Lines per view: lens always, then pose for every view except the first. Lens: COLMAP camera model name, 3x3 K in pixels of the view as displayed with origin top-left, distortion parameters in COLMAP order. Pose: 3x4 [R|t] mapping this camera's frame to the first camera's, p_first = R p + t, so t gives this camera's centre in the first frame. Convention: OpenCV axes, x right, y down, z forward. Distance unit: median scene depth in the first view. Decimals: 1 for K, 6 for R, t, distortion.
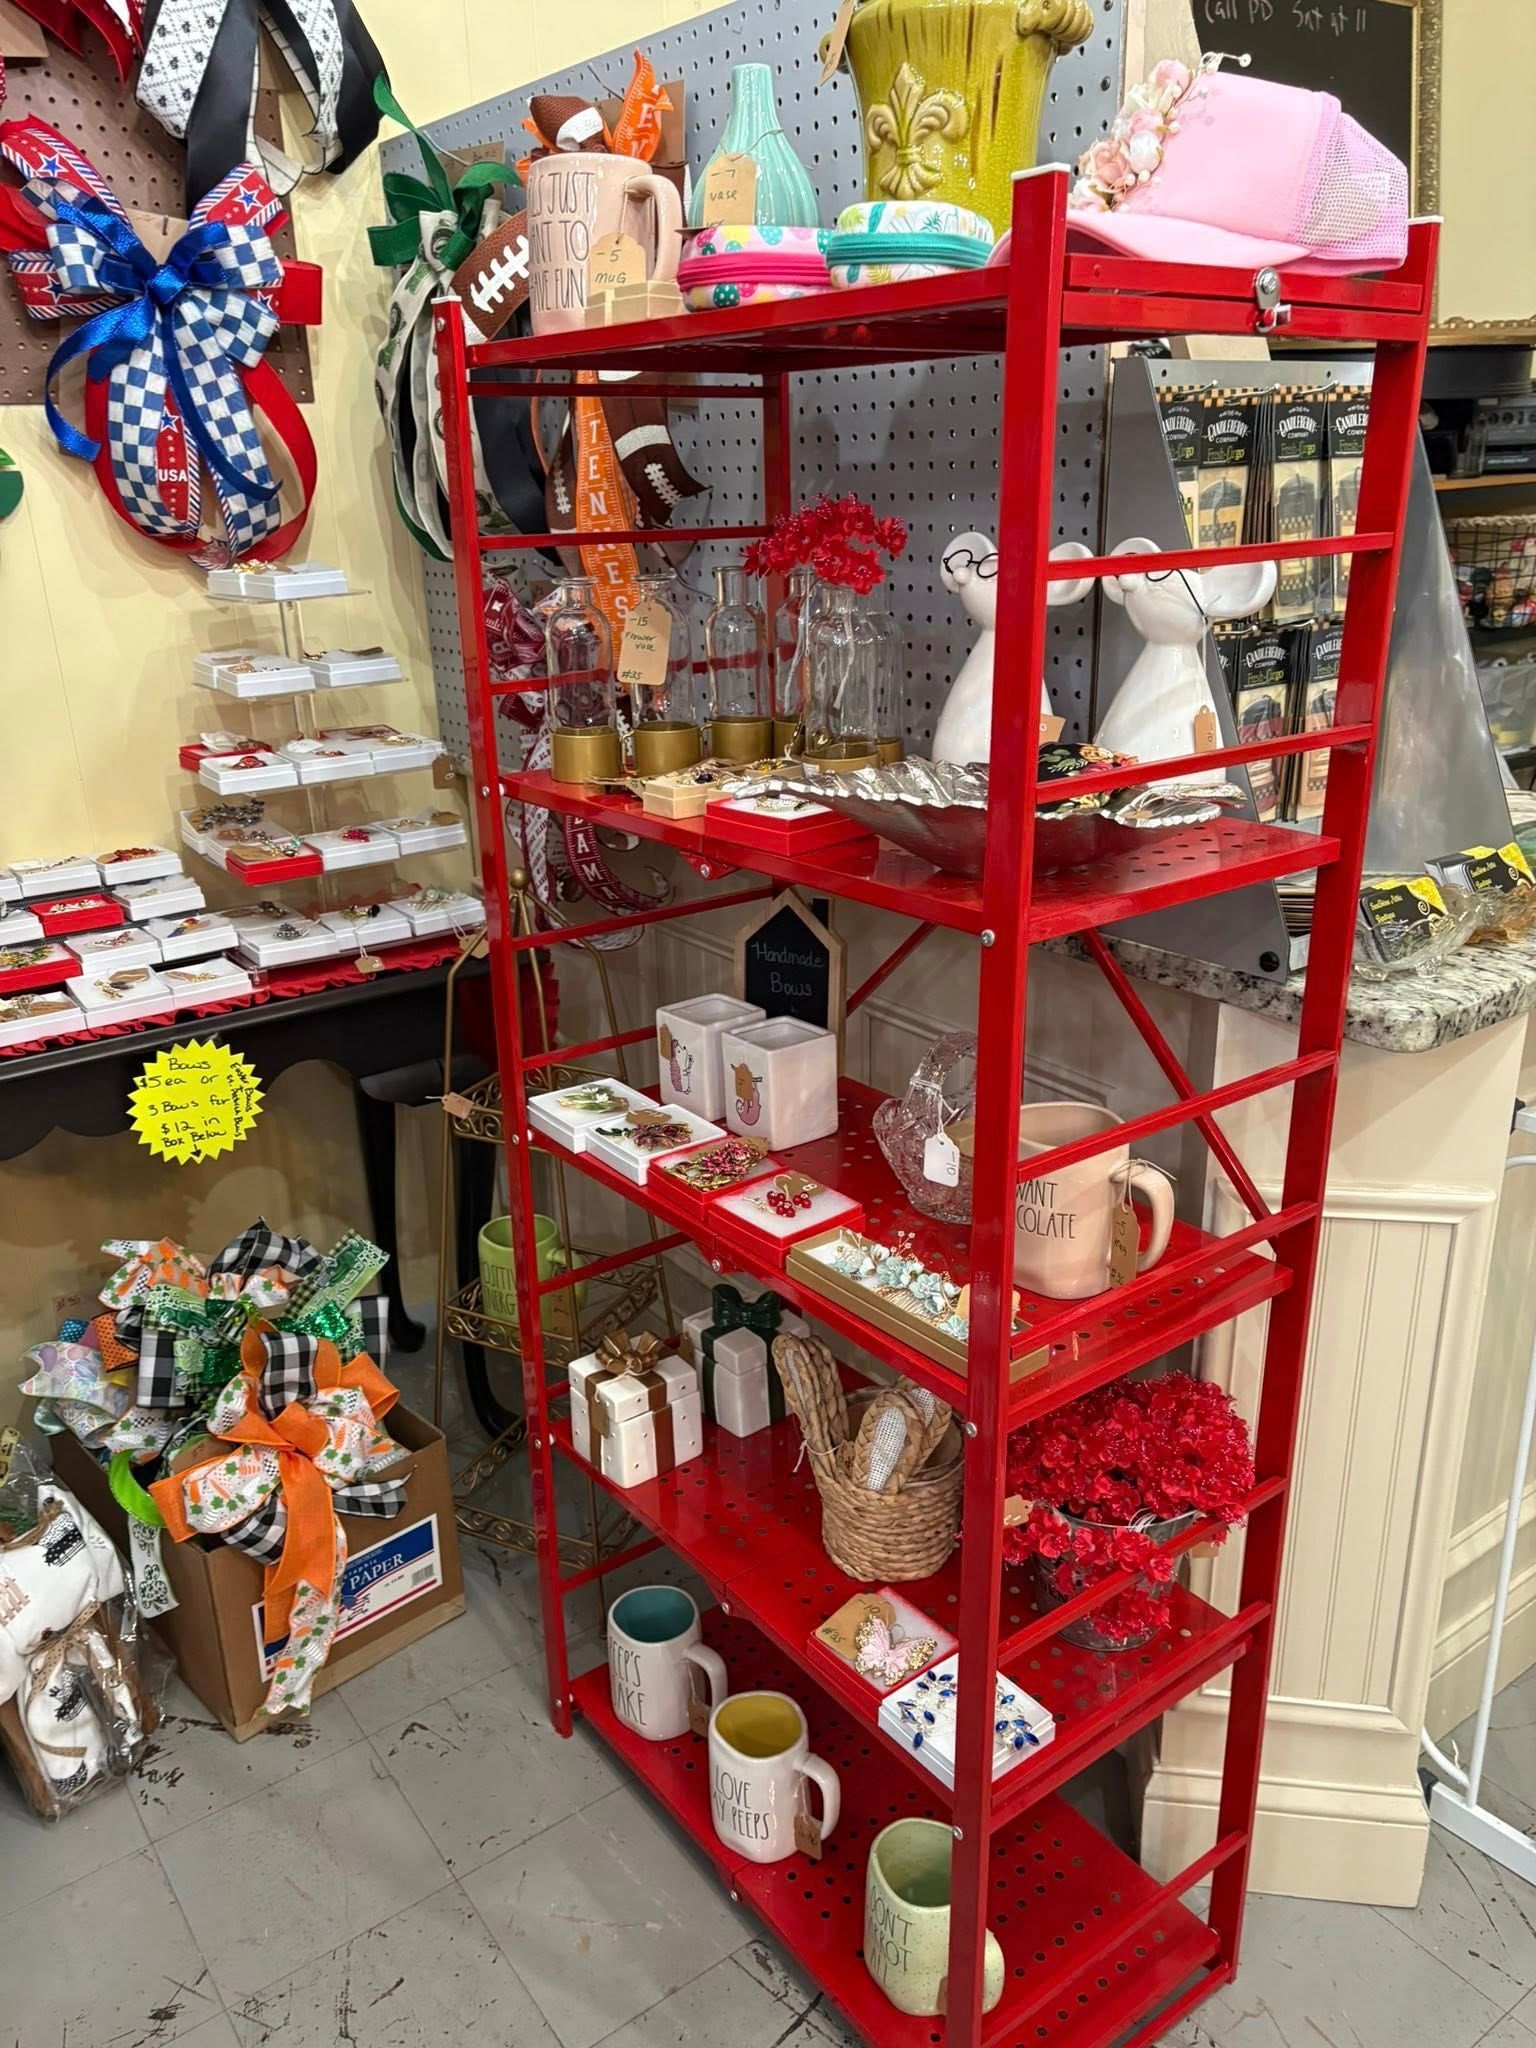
lens RADIAL K [[1586.6, 0, 768.0], [0, 1586.6, 1024.0], [0, 0, 1]] dist [-0.000609, 0.000433]
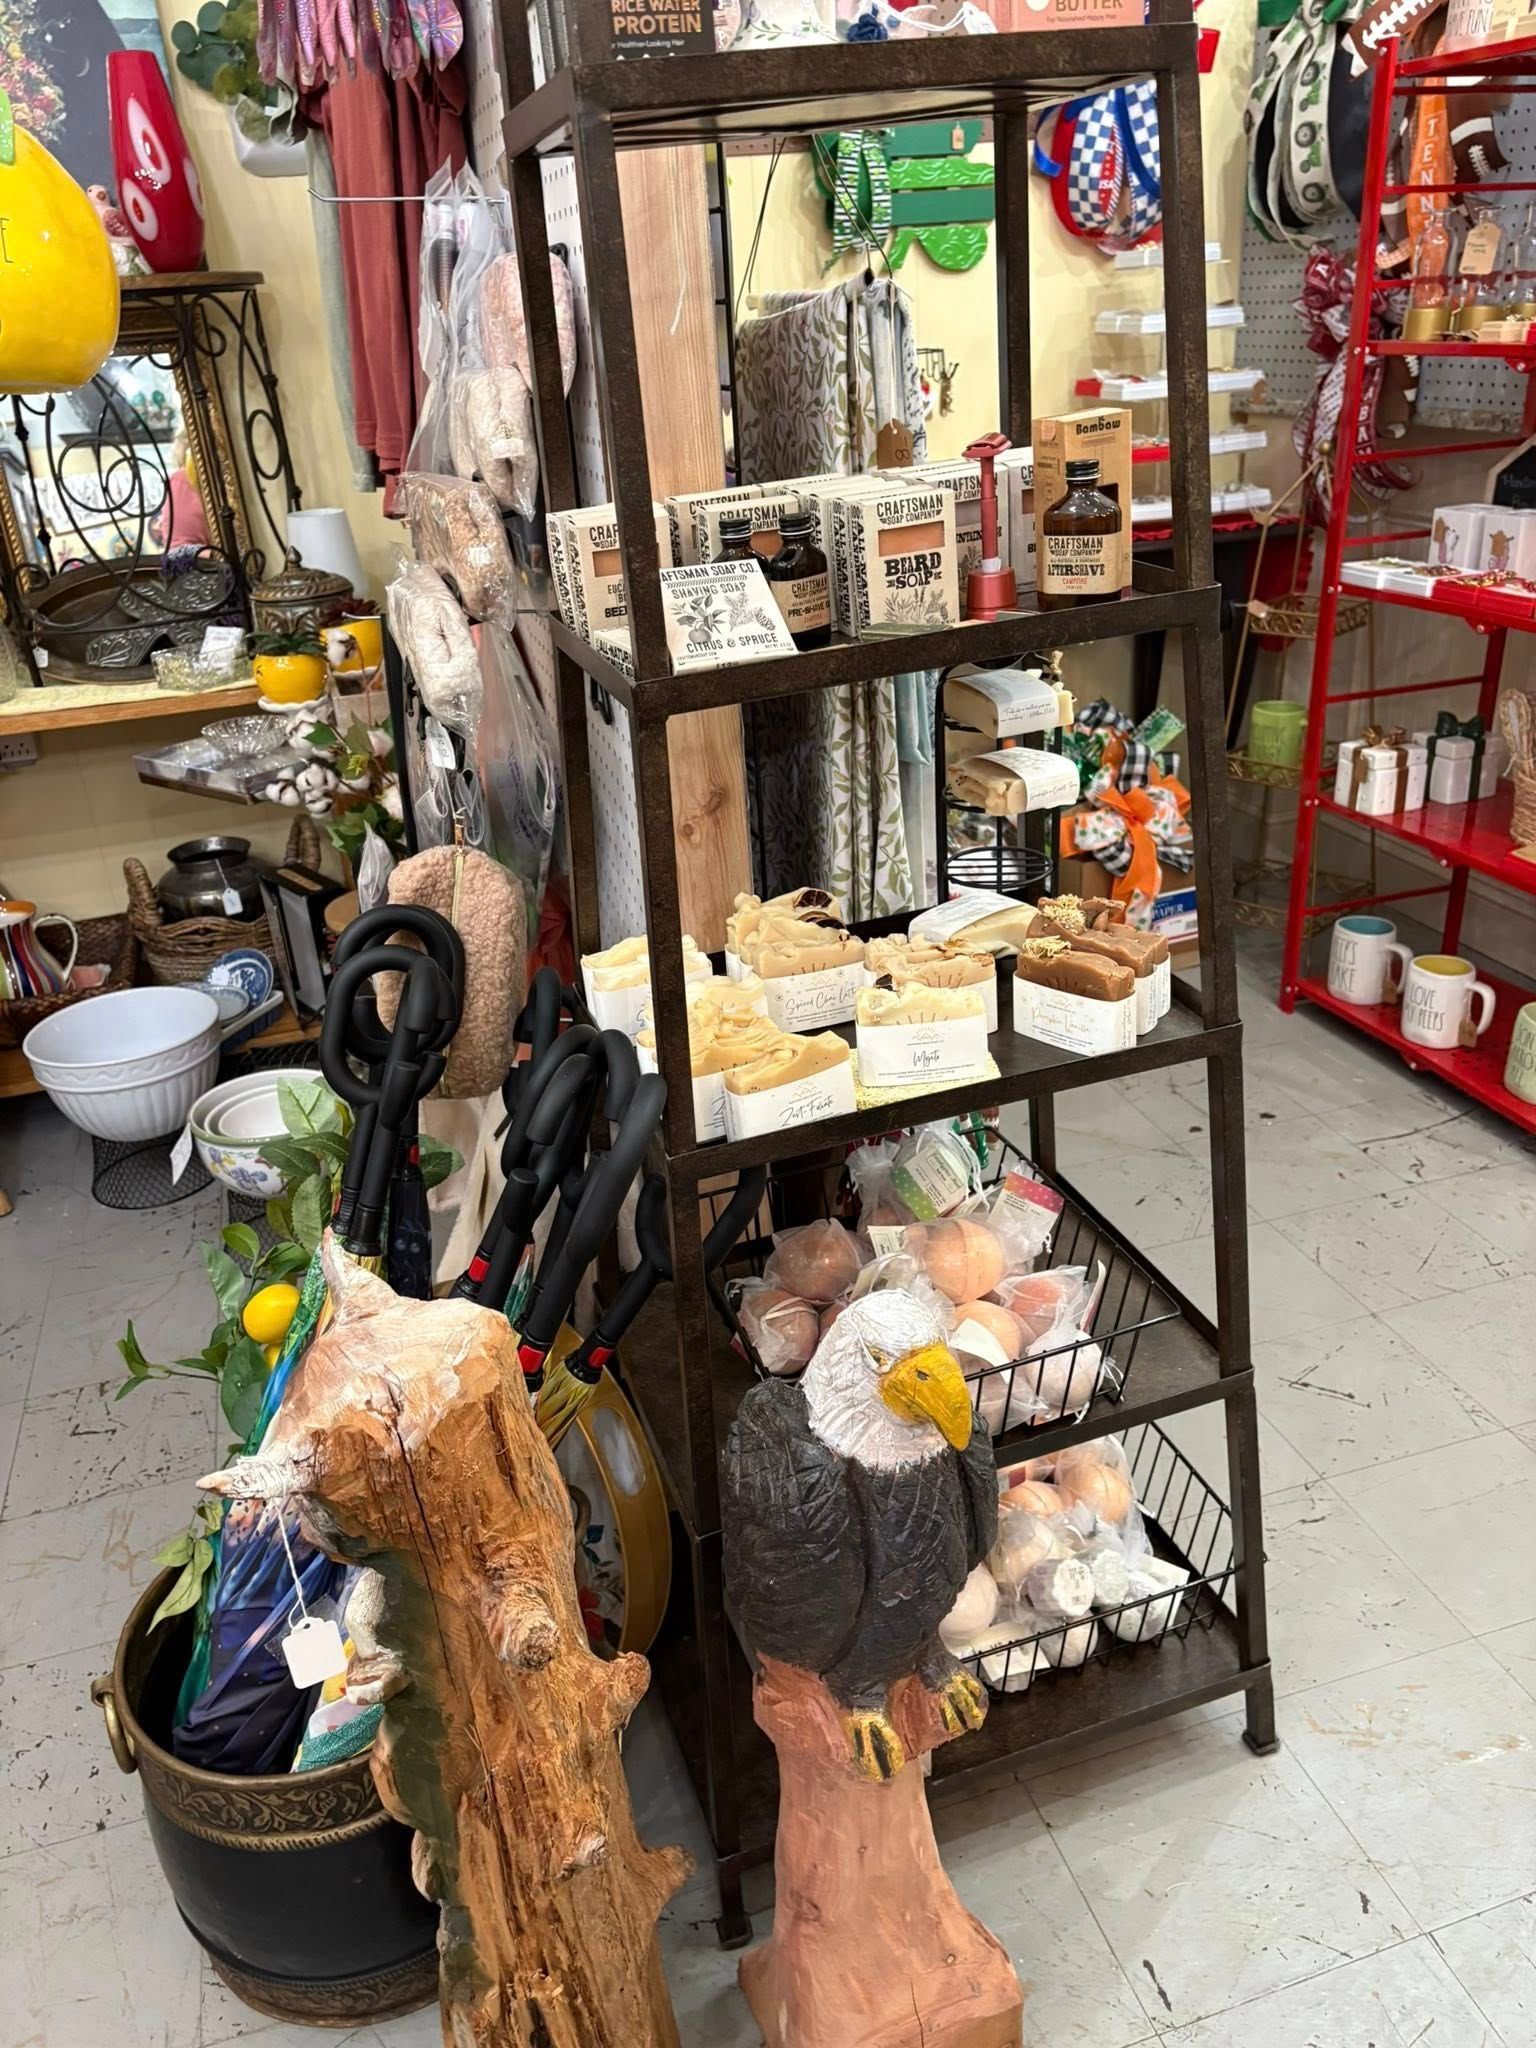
lens RADIAL K [[1509.8, 0, 768.0], [0, 1509.8, 1024.0], [0, 0, 1]] dist [0.002682, -0.031755]
pose [[0.937396, 0.121425, -0.326412, -0.122208], [-0.078311, 0.986739, 0.142172, 0.289295], [0.339347, -0.107709, 0.934474, -0.584801]]
